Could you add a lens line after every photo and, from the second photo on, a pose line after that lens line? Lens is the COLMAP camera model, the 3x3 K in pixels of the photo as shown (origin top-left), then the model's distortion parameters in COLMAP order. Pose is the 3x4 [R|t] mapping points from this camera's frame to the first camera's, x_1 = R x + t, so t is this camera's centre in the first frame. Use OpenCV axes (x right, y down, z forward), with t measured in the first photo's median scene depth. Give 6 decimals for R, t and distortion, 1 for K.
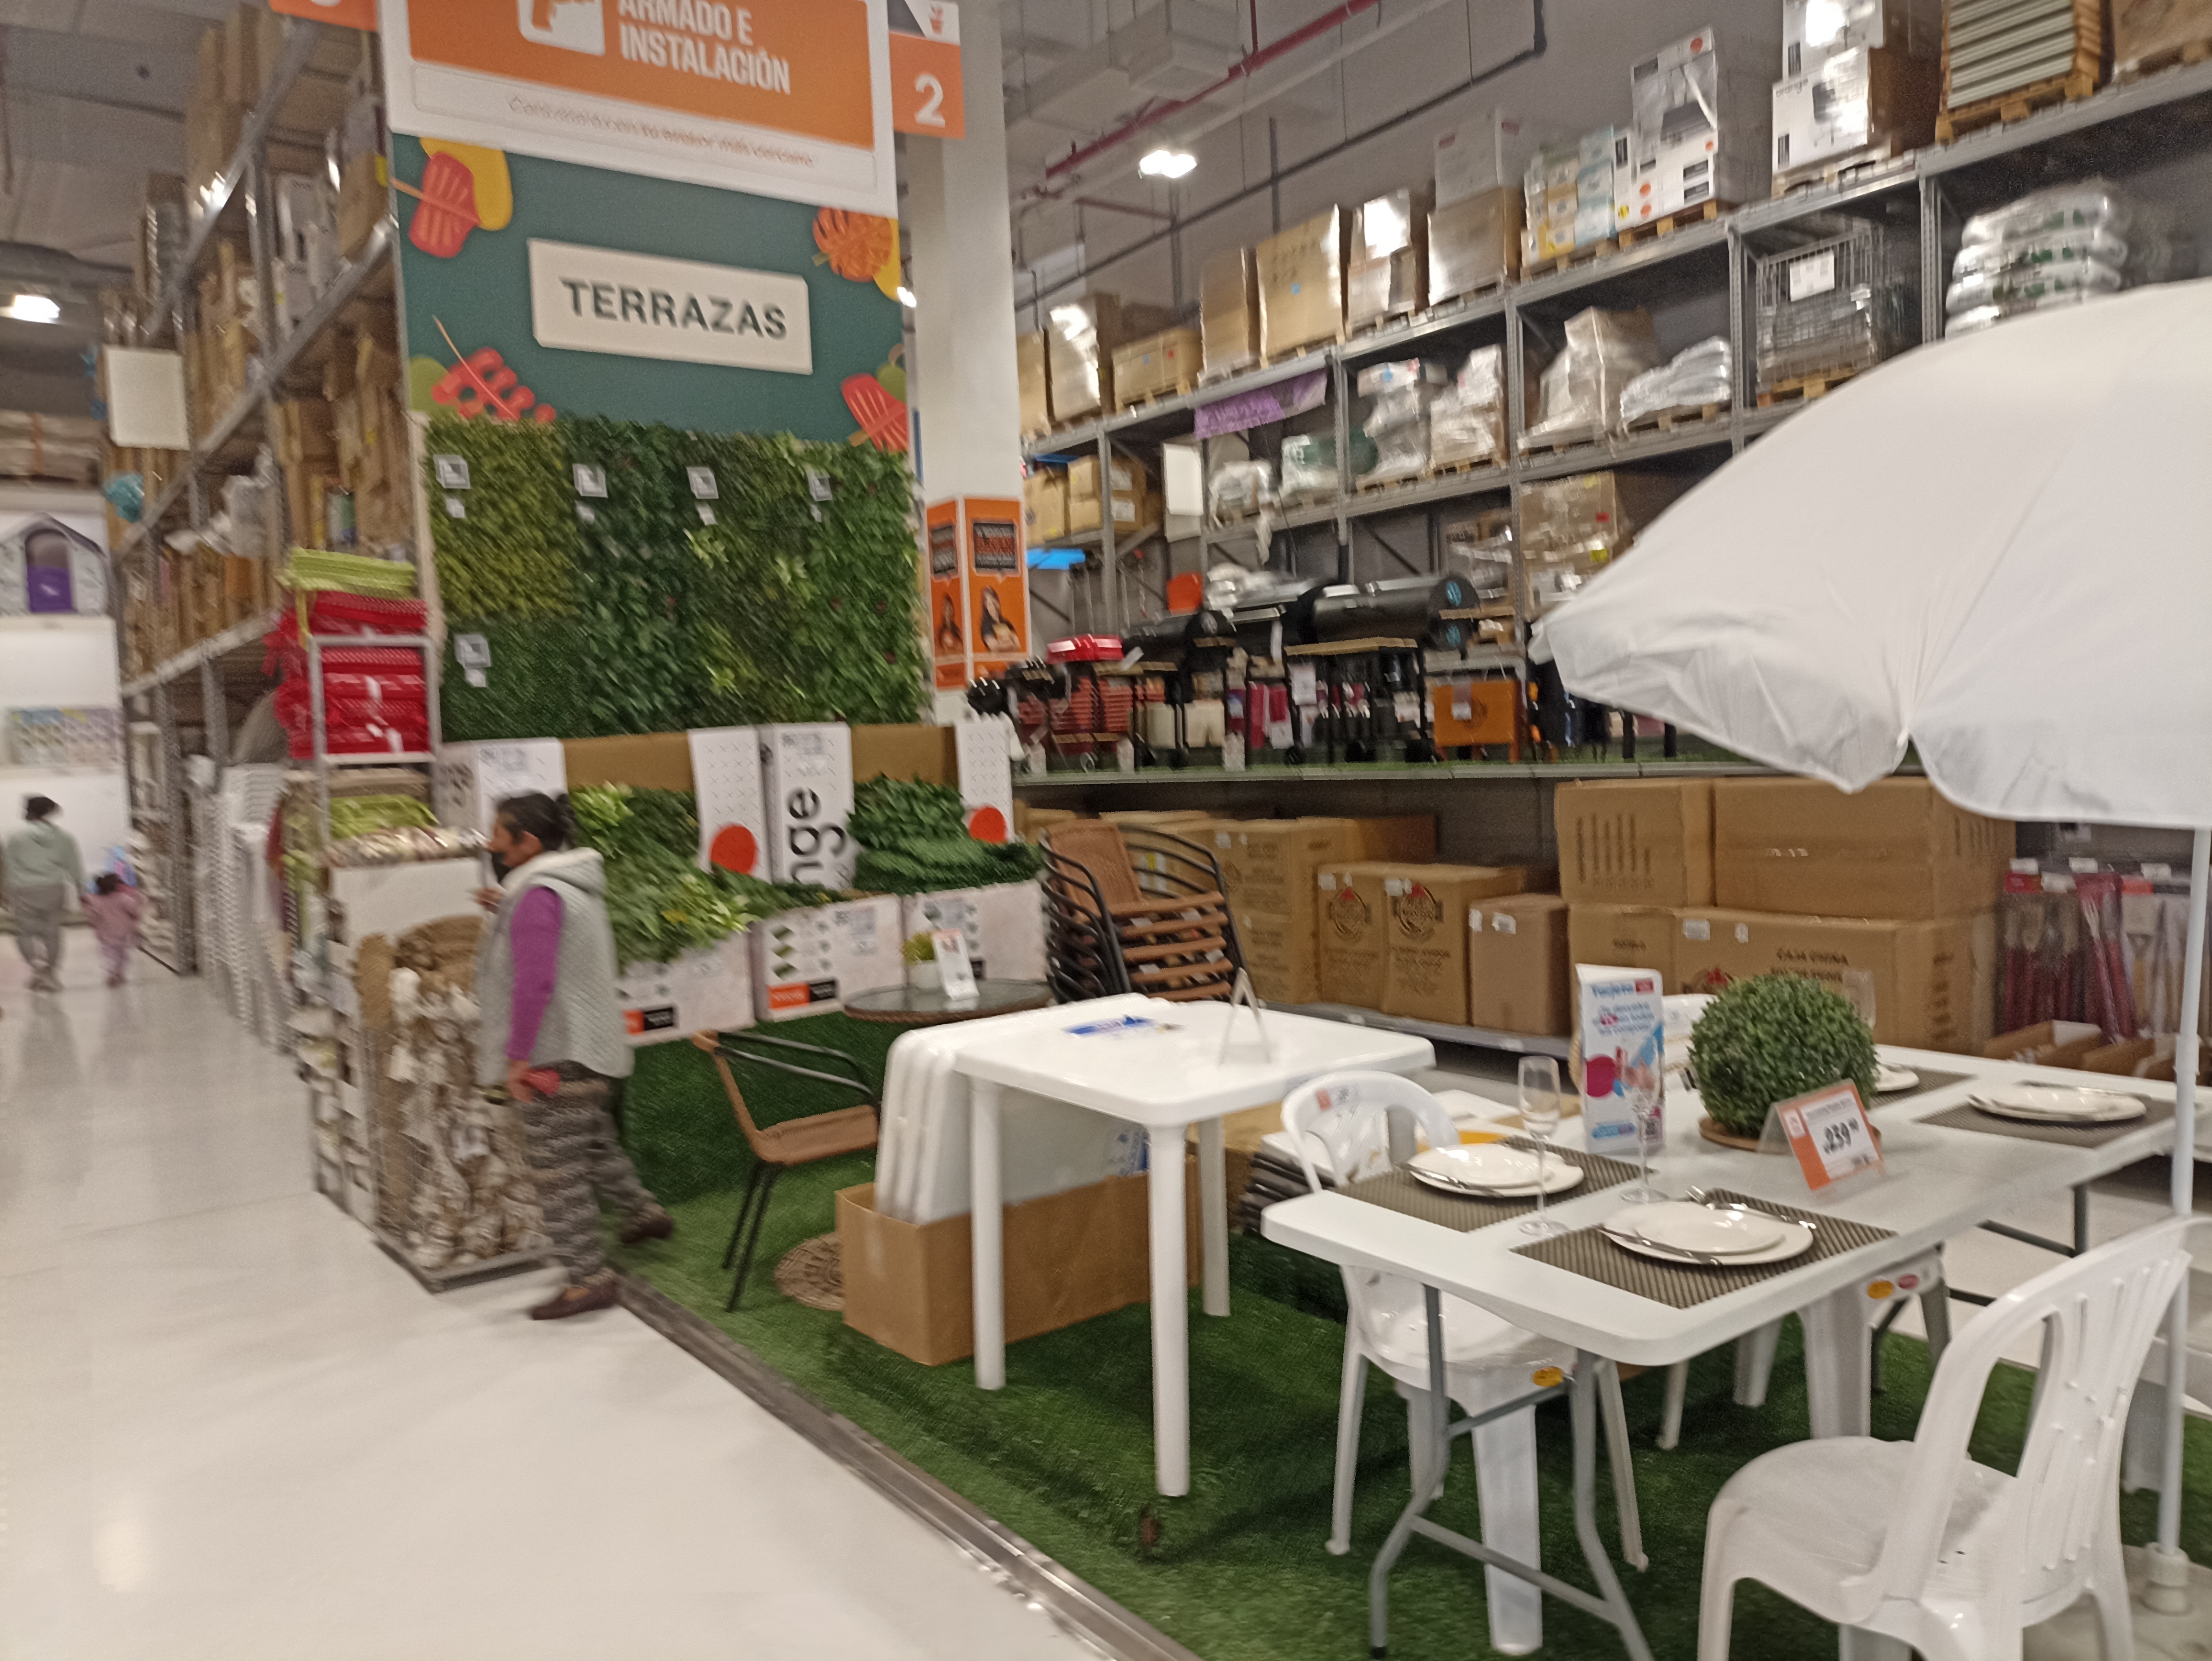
lens RADIAL K [[1620.7, 0, 1107.5], [0, 1620.7, 835.6], [0, 0, 1]] dist [0.035806, -0.020310]
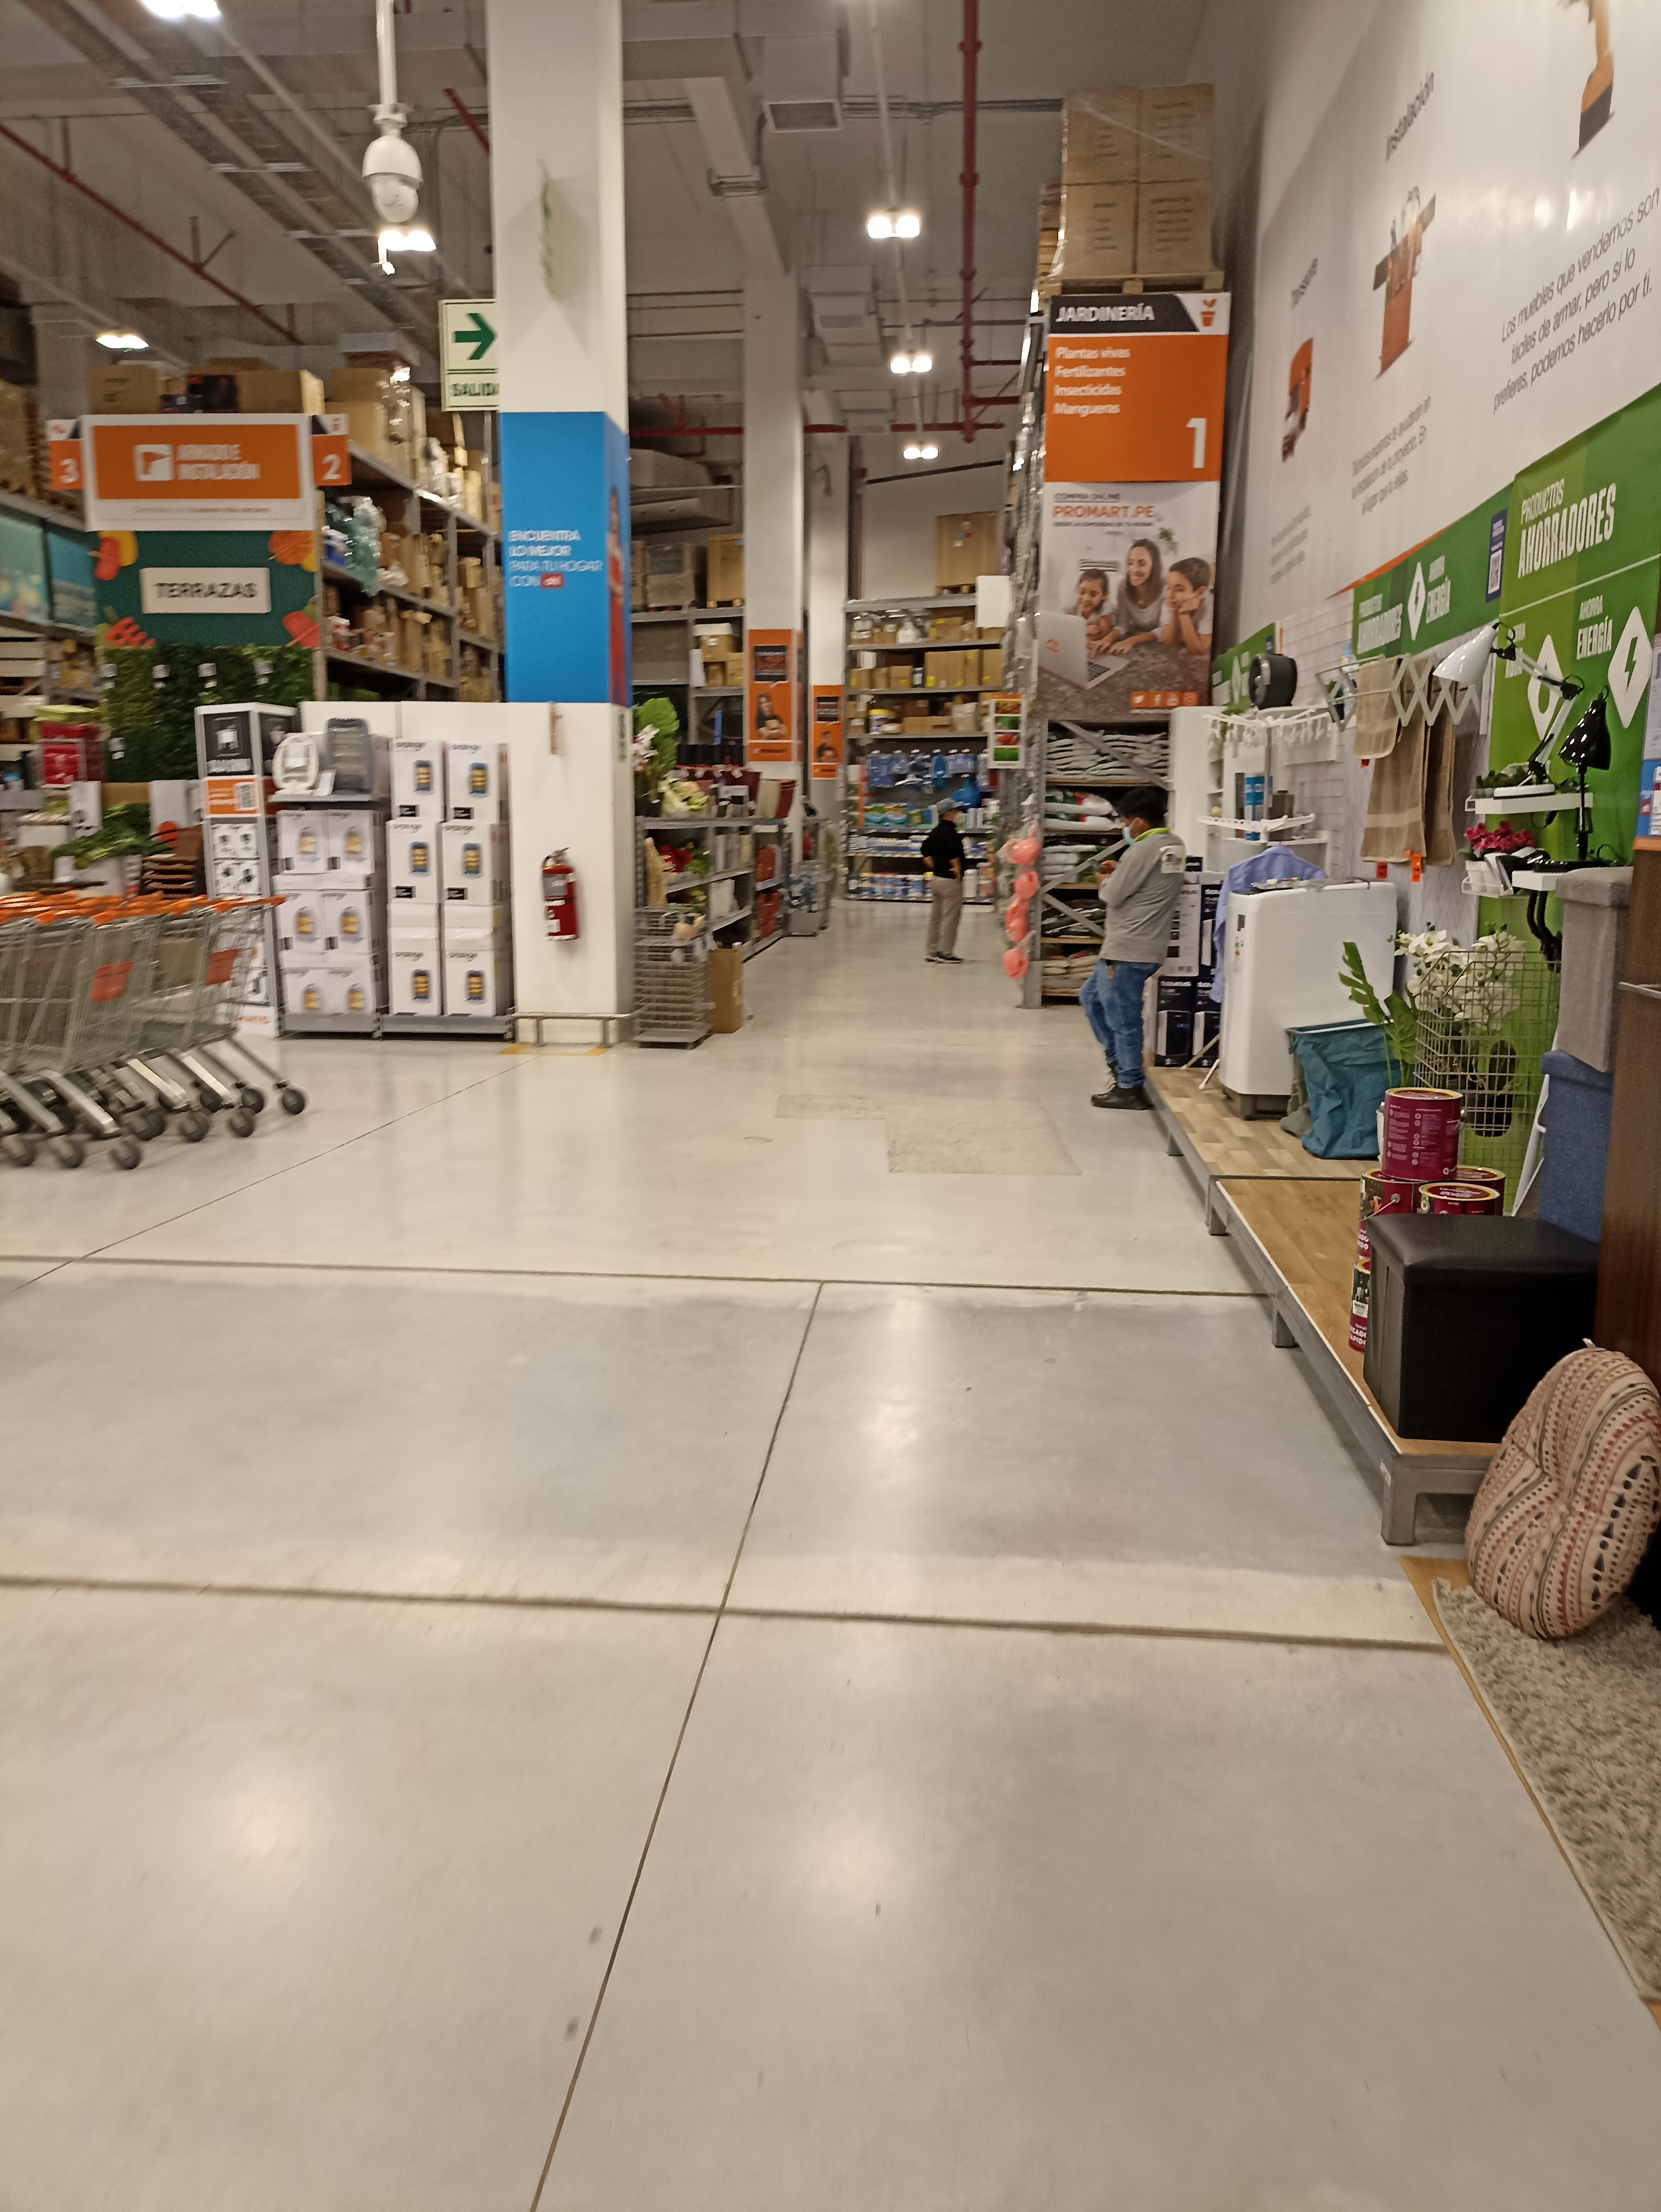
lens RADIAL K [[1620.7, 0, 839.4], [0, 1620.7, 1106.8], [0, 0, 1]] dist [0.035806, -0.020310]
pose [[0.754899, 0.169495, -0.633561, 2.026808], [-0.082152, 0.982857, 0.165056, -0.068376], [0.650676, -0.072552, 0.755882, -0.195184]]
